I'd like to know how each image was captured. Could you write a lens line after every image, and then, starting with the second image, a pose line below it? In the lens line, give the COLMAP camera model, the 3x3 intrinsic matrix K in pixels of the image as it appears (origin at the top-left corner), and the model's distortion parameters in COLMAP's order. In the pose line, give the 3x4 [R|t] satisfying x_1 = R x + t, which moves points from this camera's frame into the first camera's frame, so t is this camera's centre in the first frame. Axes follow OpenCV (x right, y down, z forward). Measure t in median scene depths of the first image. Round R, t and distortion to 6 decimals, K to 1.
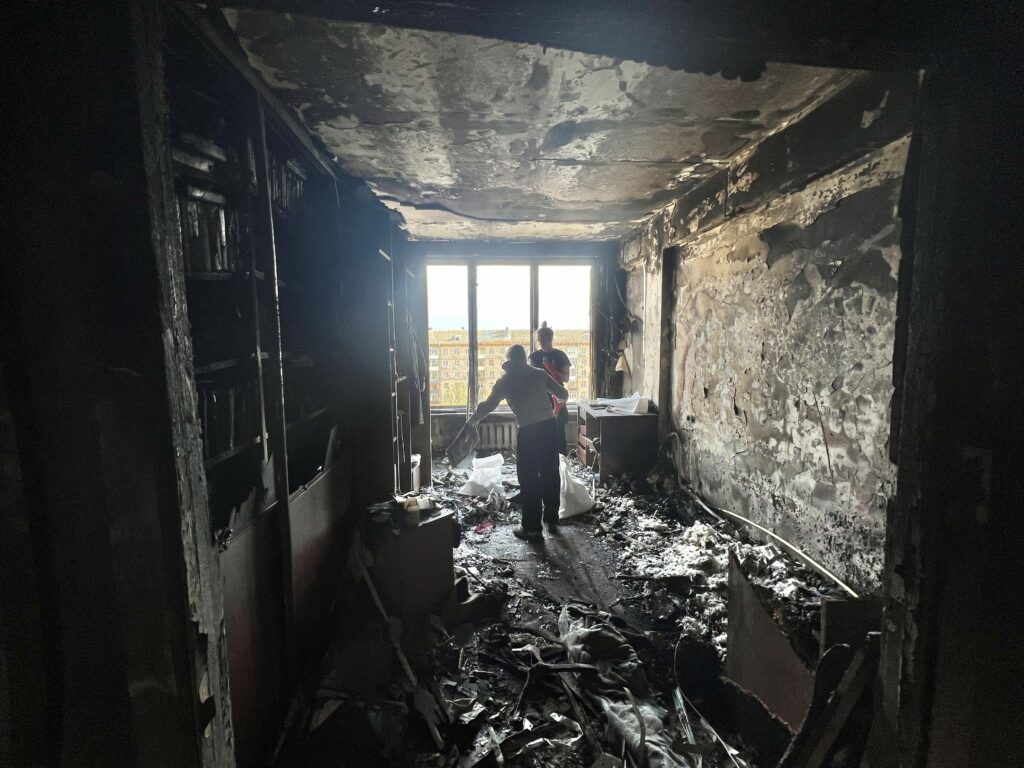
lens RADIAL K [[410.4, 0, 510.0], [0, 410.4, 377.0], [0, 0, 1]] dist [-0.001467, -0.000059]
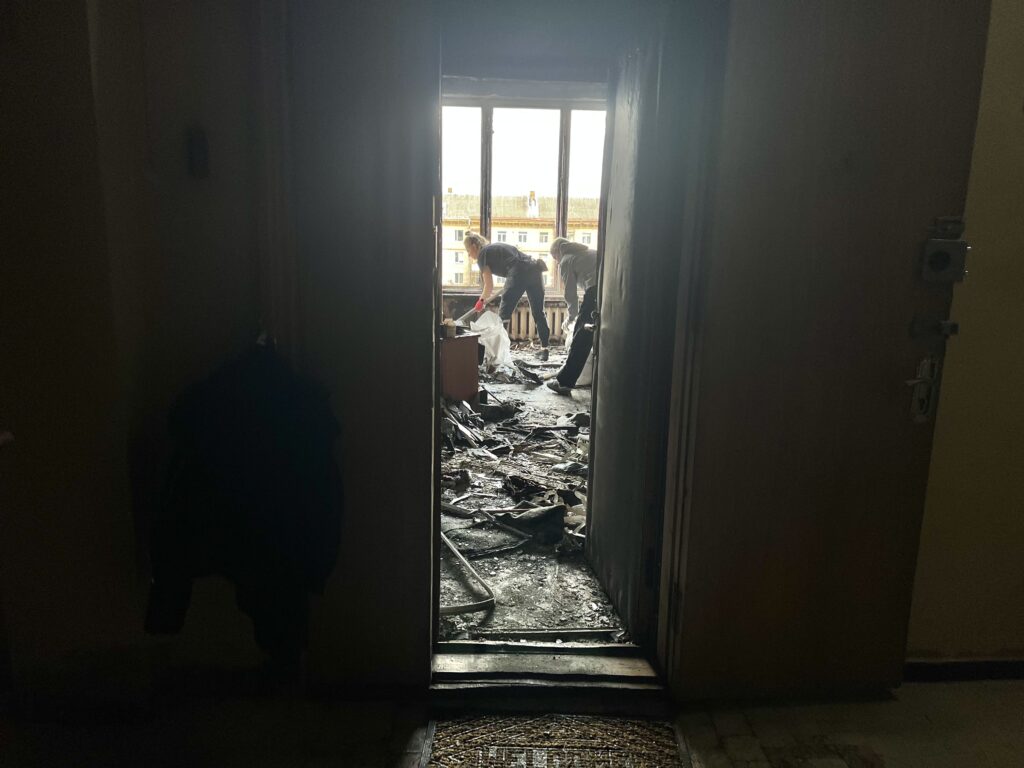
lens RADIAL K [[773.3, 0, 513.0], [0, 773.3, 397.2], [0, 0, 1]] dist [0.173537, -0.039965]
pose [[0.999023, 0.038250, -0.022120, 0.011185], [-0.034844, 0.989829, 0.137927, 0.065721], [0.027171, -0.137021, 0.990195, -0.576733]]
